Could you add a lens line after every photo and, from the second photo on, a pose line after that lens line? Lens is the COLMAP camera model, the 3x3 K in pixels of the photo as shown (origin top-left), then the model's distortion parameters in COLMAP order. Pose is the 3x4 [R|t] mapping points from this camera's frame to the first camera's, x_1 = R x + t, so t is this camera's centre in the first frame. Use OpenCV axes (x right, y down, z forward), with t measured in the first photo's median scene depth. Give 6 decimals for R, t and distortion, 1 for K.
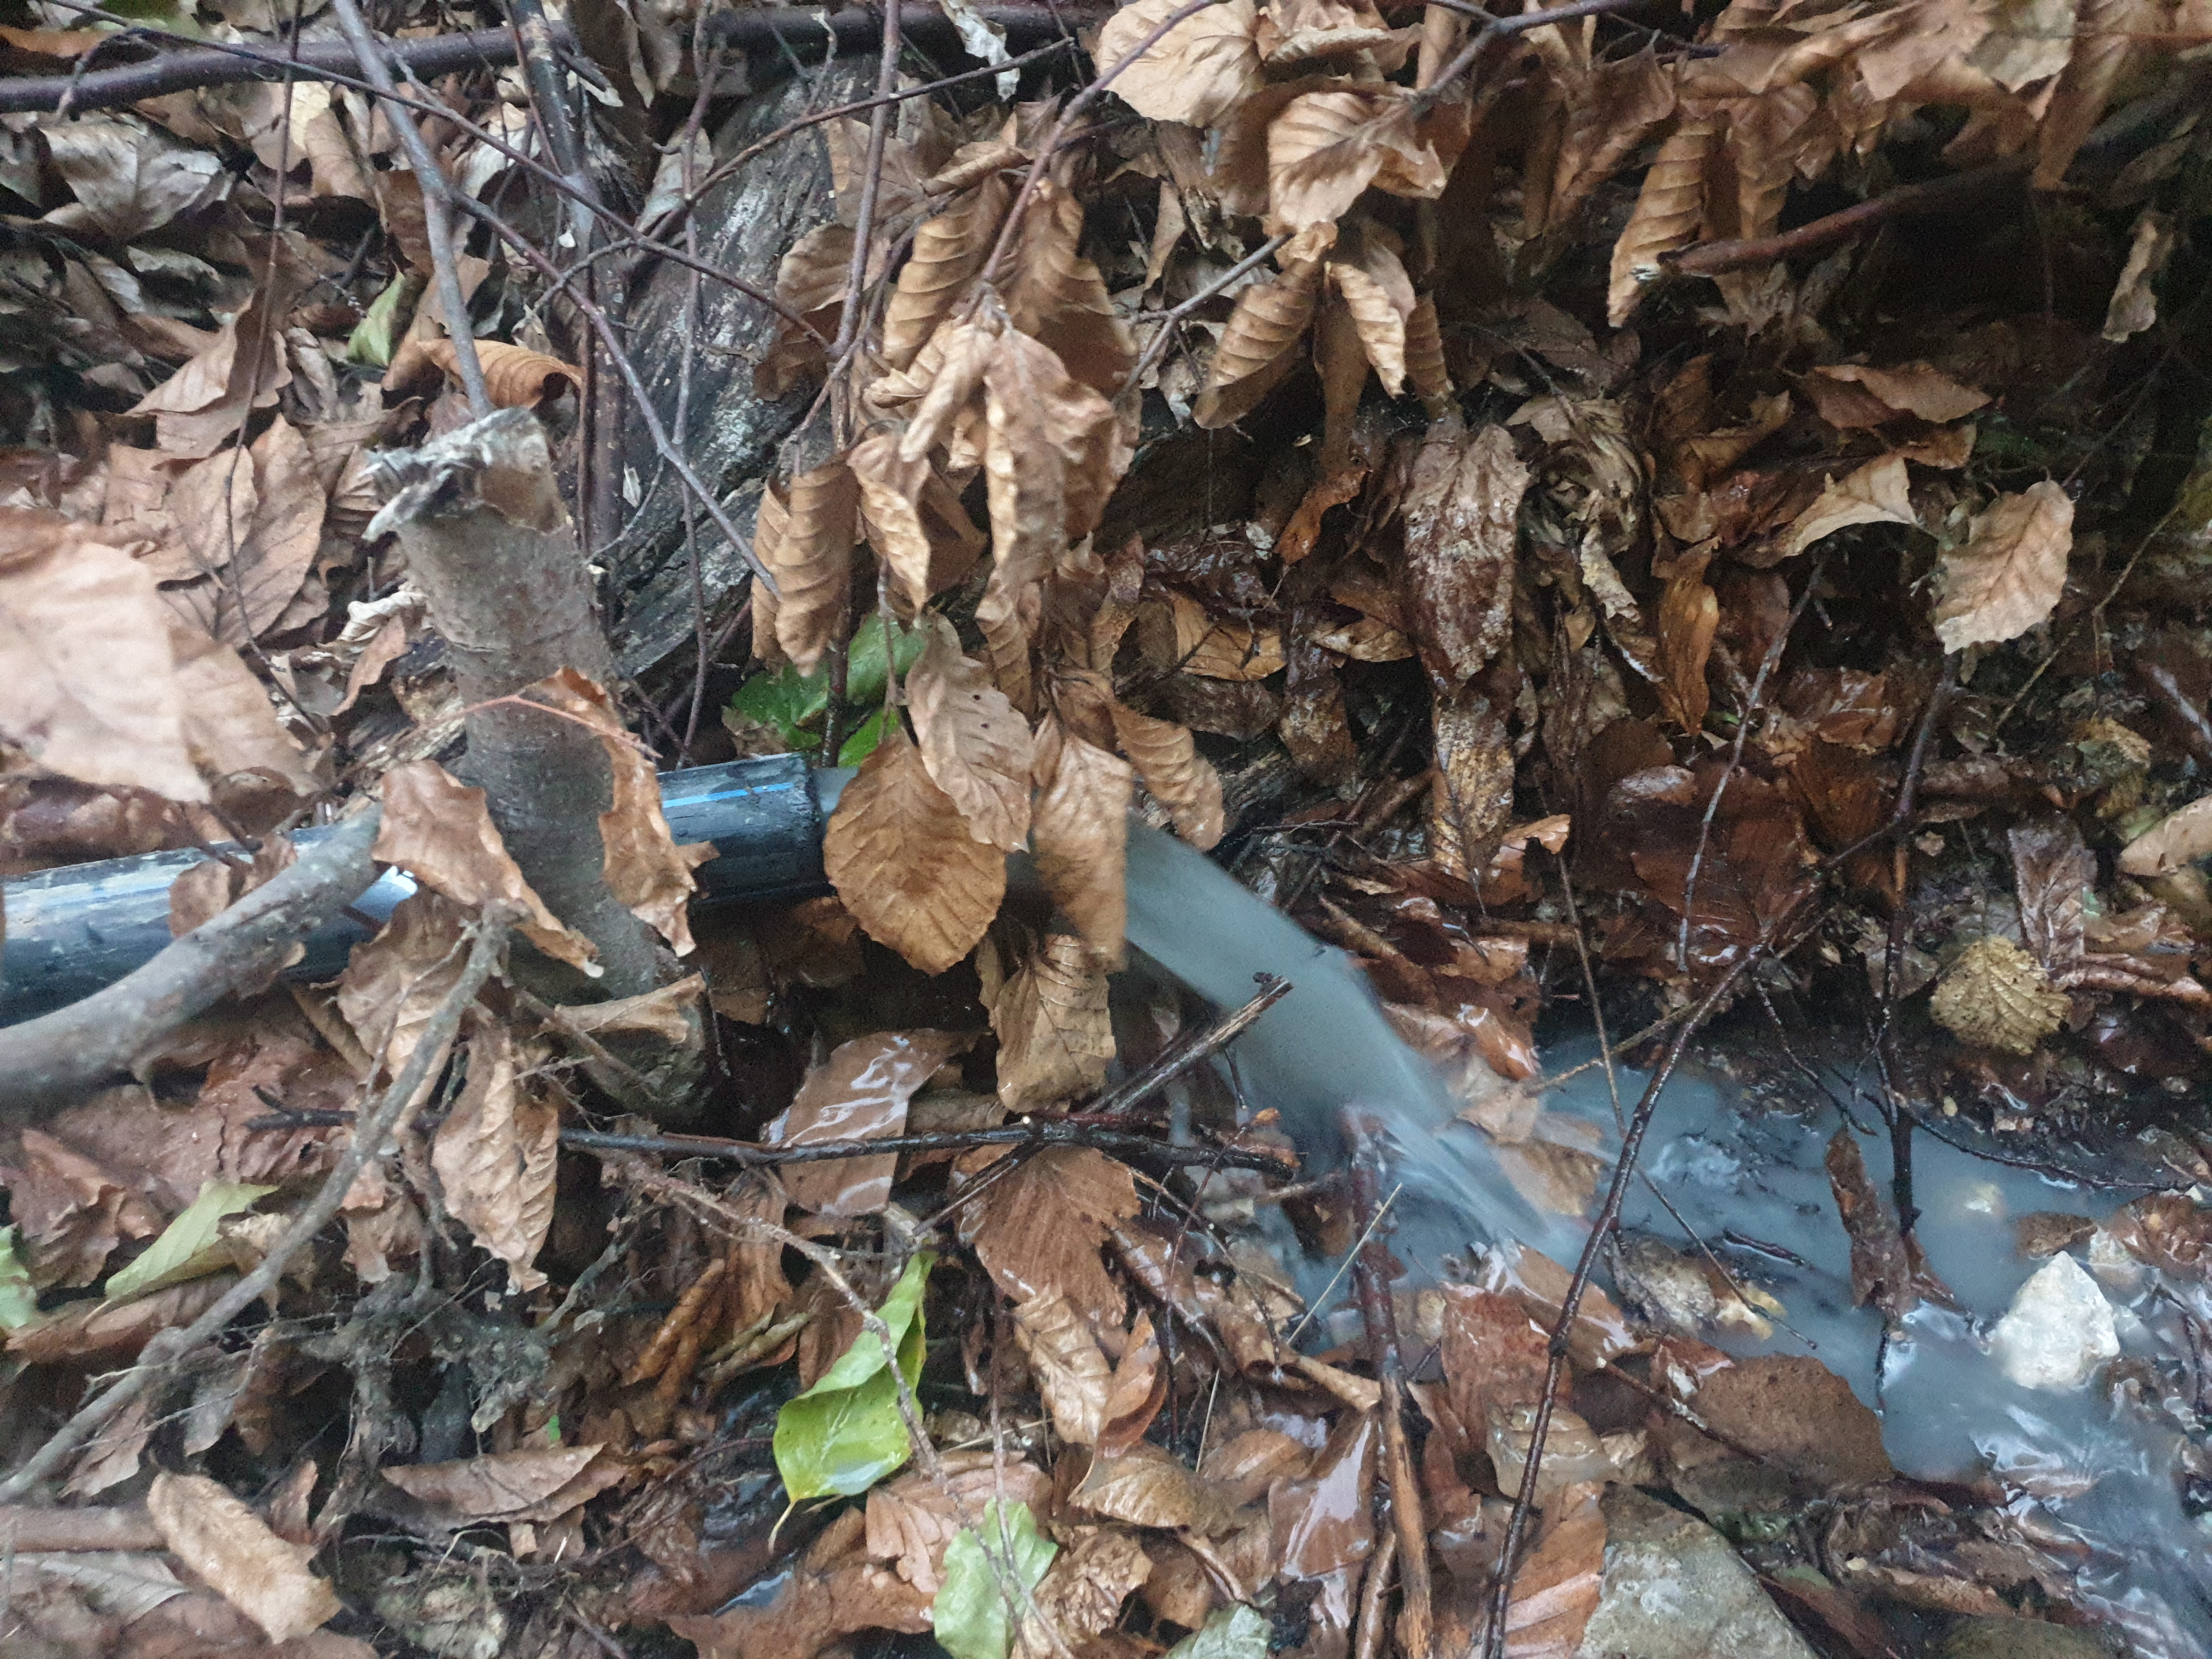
lens RADIAL K [[1660.7, 0, 1063.5], [0, 1660.7, 826.8], [0, 0, 1]] dist [0.003508, 0.007089]
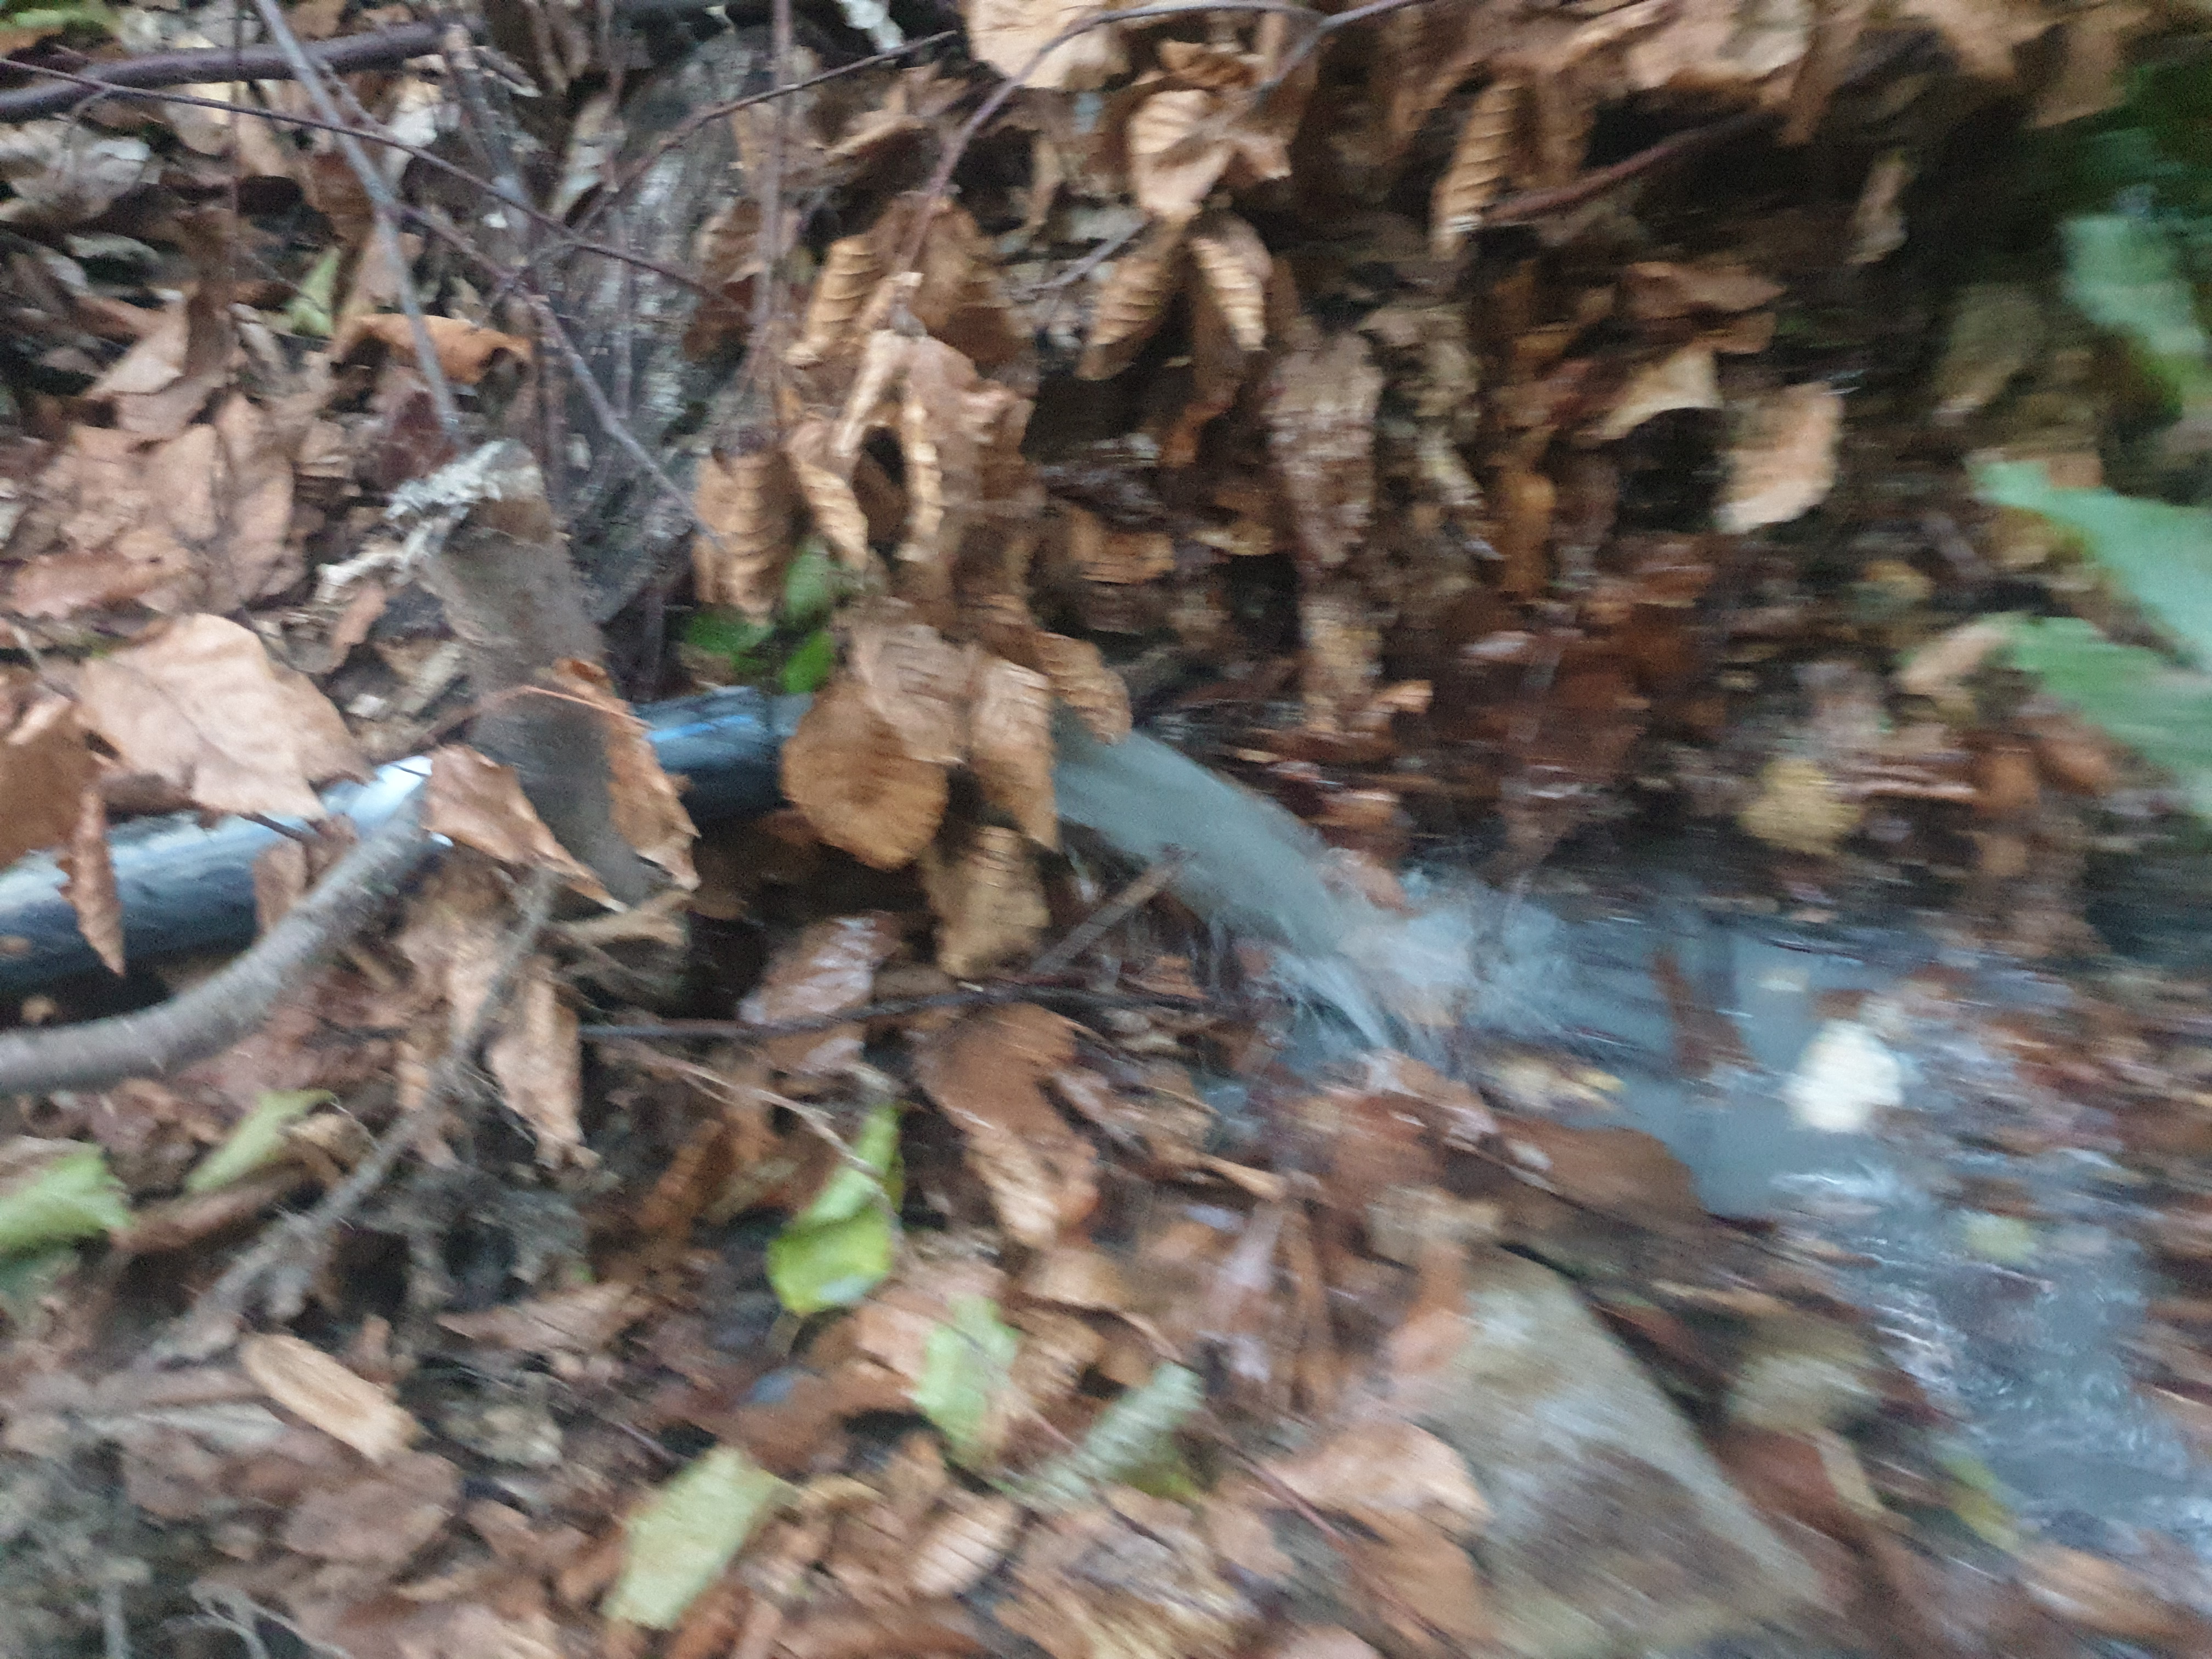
lens RADIAL K [[1685.8, 0, 1106.8], [0, 1685.8, 831.6], [0, 0, 1]] dist [0.003442, -0.001042]
pose [[0.994838, -0.064433, 0.078399, -0.013053], [0.054851, 0.991406, 0.118767, -0.064221], [-0.085378, -0.113854, 0.989822, -0.166237]]
